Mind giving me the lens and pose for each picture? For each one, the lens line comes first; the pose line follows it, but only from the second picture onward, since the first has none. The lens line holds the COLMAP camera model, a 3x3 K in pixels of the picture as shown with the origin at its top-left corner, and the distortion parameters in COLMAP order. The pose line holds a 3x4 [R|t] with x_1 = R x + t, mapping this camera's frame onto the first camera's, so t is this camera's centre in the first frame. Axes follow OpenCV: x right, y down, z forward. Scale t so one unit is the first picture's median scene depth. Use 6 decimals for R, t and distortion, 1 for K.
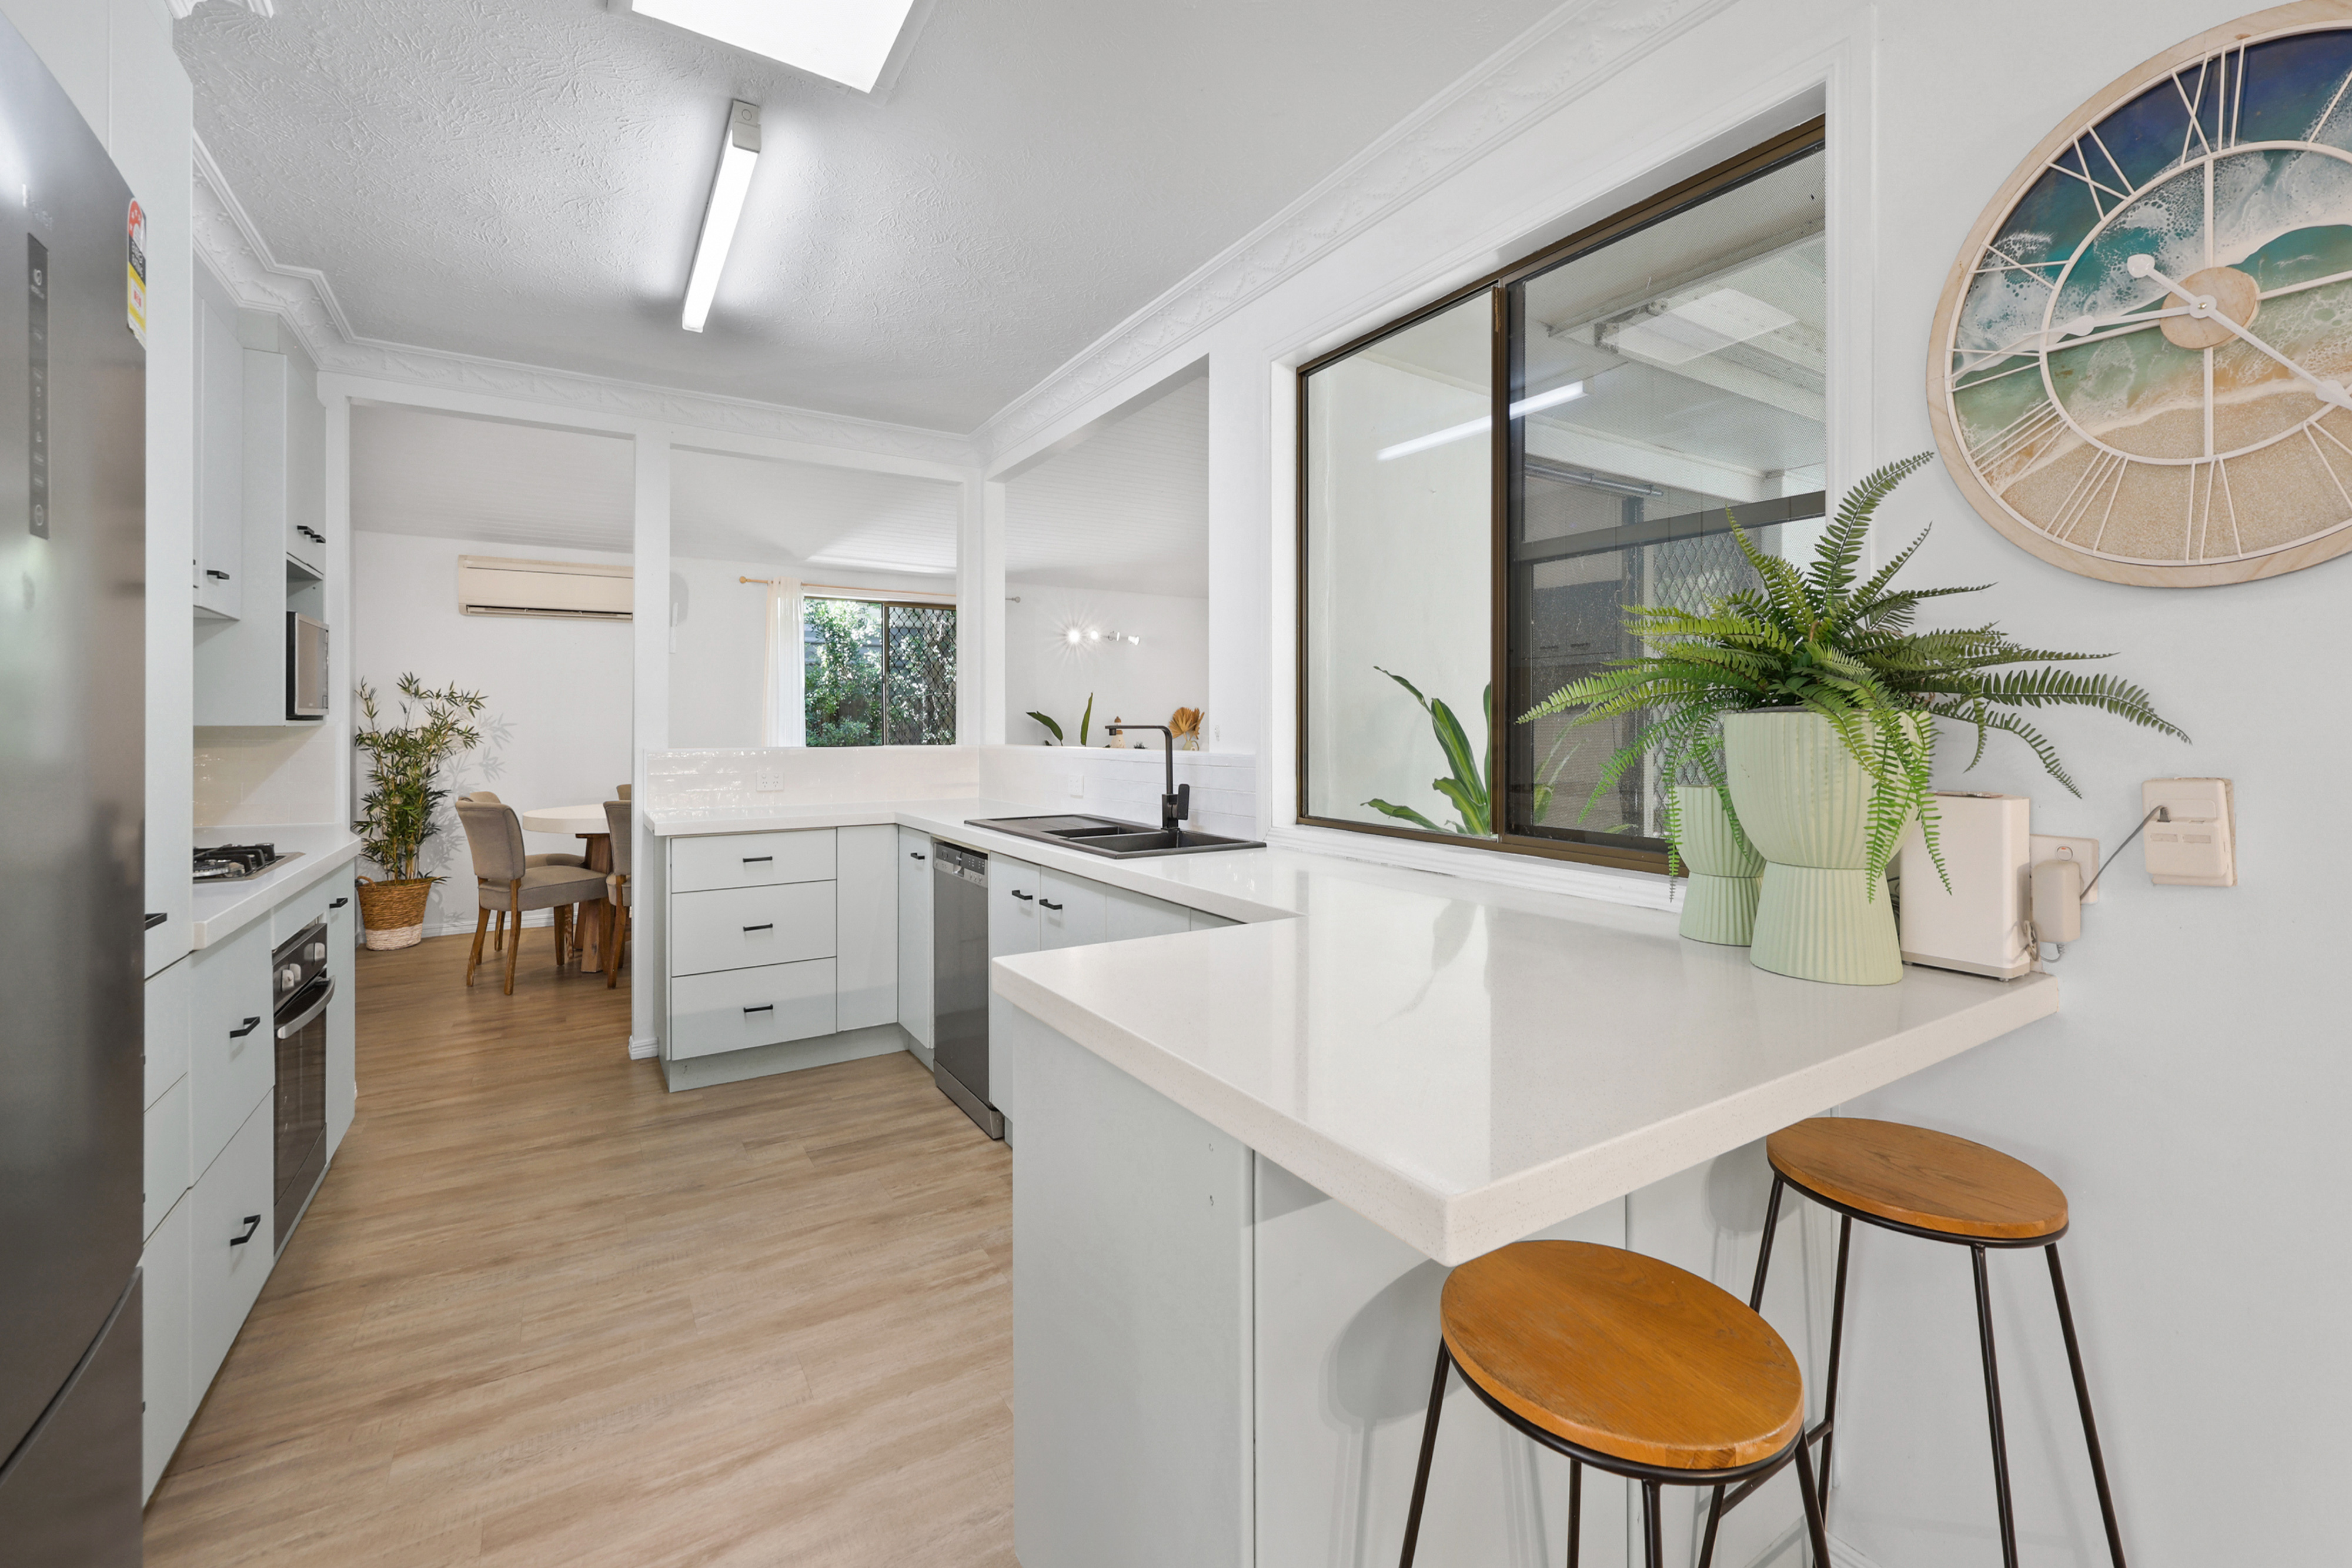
lens RADIAL K [[963.6, 0, 1180.6], [0, 963.6, 724.7], [0, 0, 1]] dist [0.000784, 0.000601]
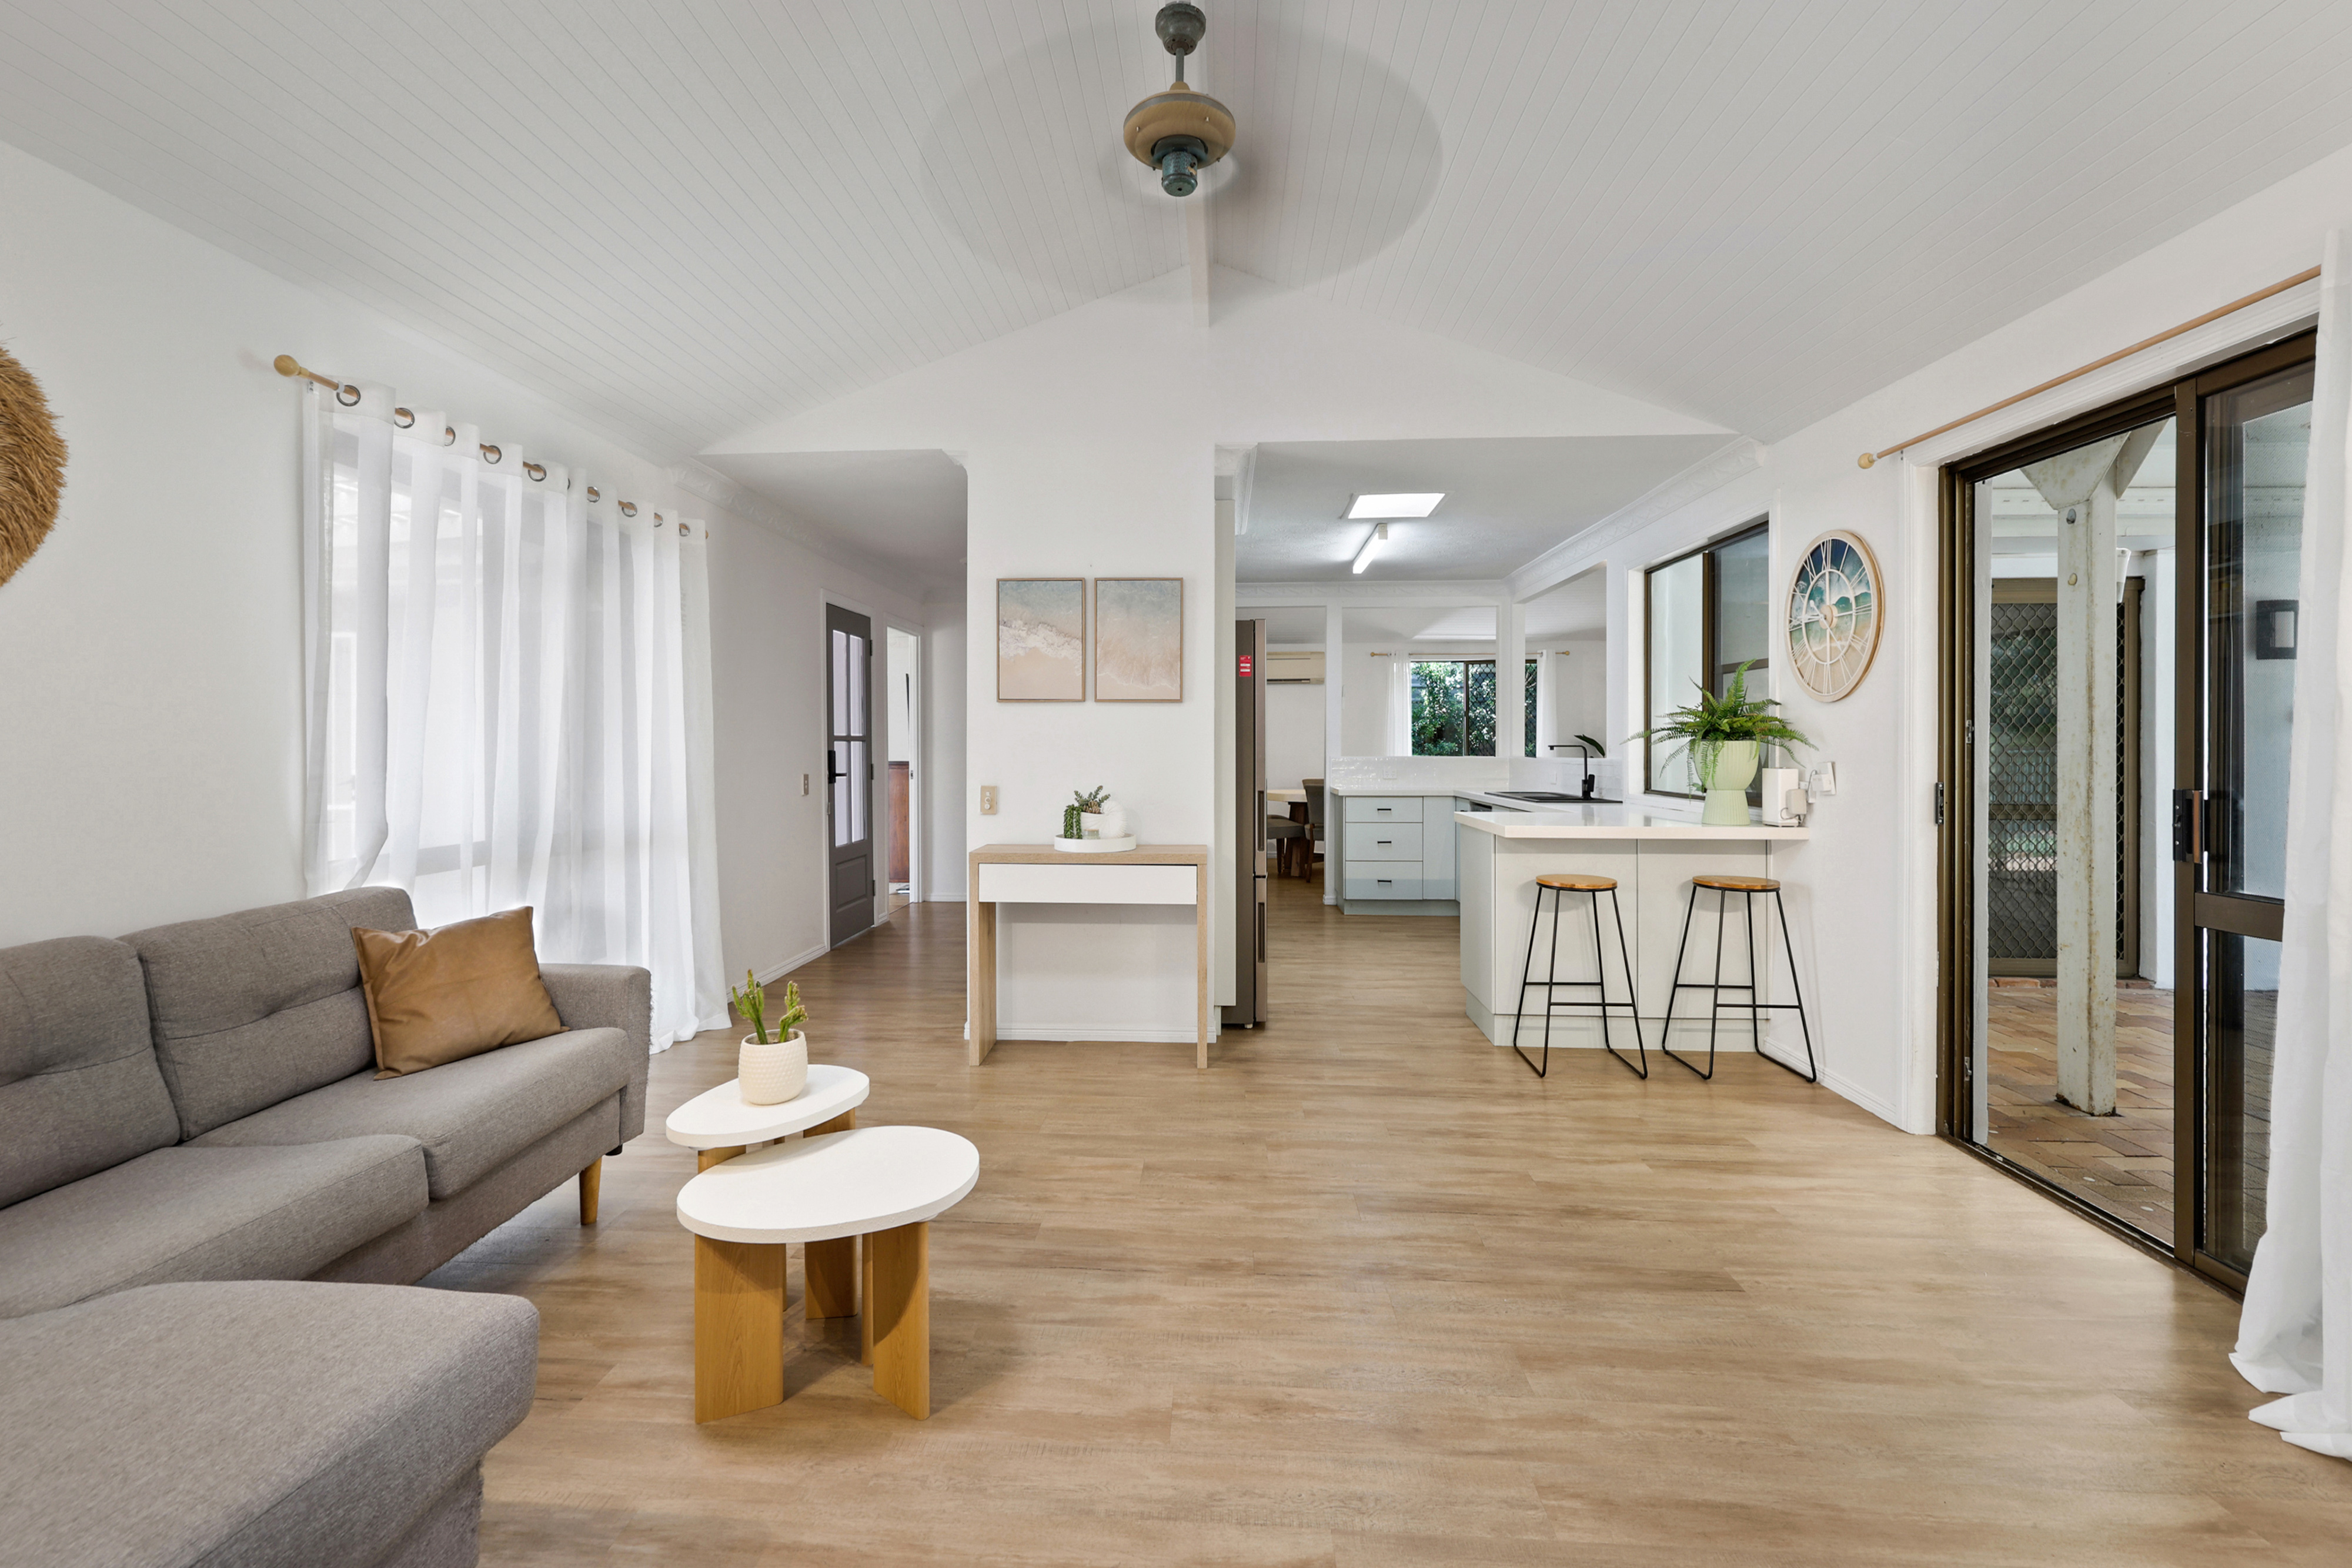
lens RADIAL K [[963.6, 0, 1036.8], [0, 963.6, 733.4], [0, 0, 1]] dist [0.000784, 0.000601]
pose [[0.730320, -0.004731, -0.683089, 0.489547], [-0.002377, 0.999952, -0.009467, -0.001323], [0.683101, 0.008537, 0.730274, -1.166589]]
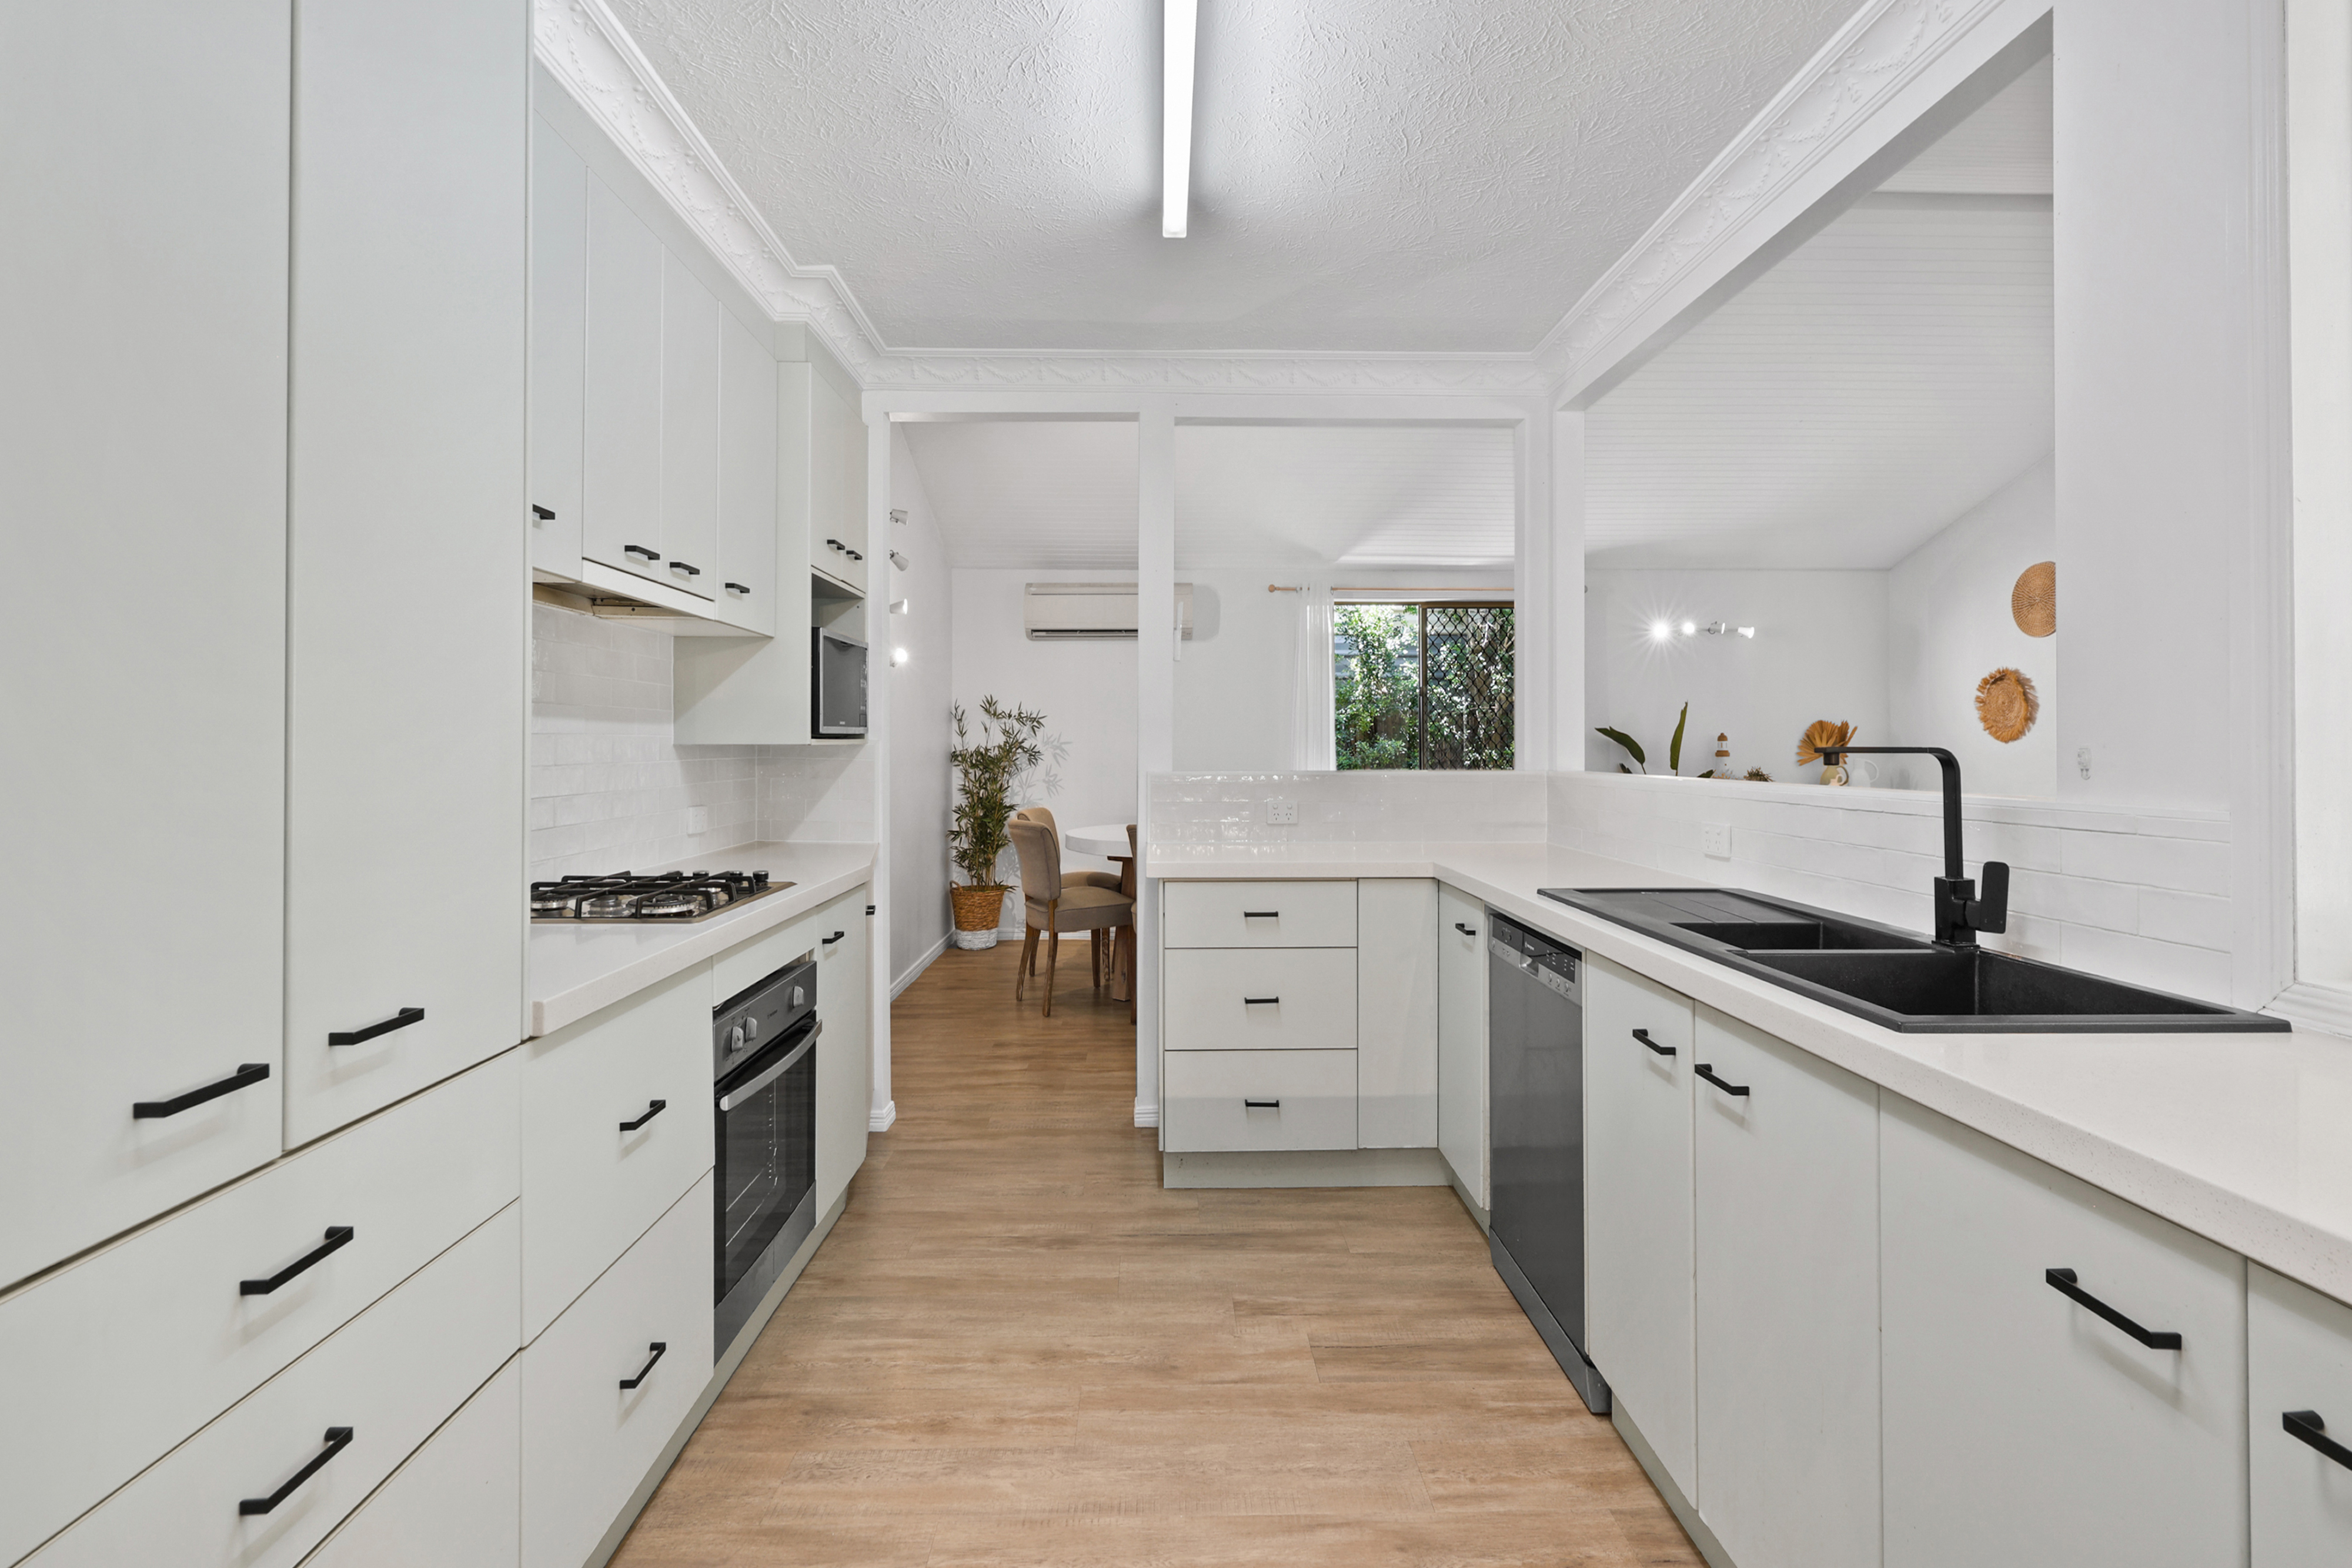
lens RADIAL K [[963.6, 0, 1178.9], [0, 963.6, 734.0], [0, 0, 1]] dist [0.000784, 0.000601]
pose [[0.854255, -0.003844, -0.519839, -0.090192], [-0.001106, 0.999957, -0.009212, -0.000753], [0.519853, 0.008444, 0.854214, 0.305466]]
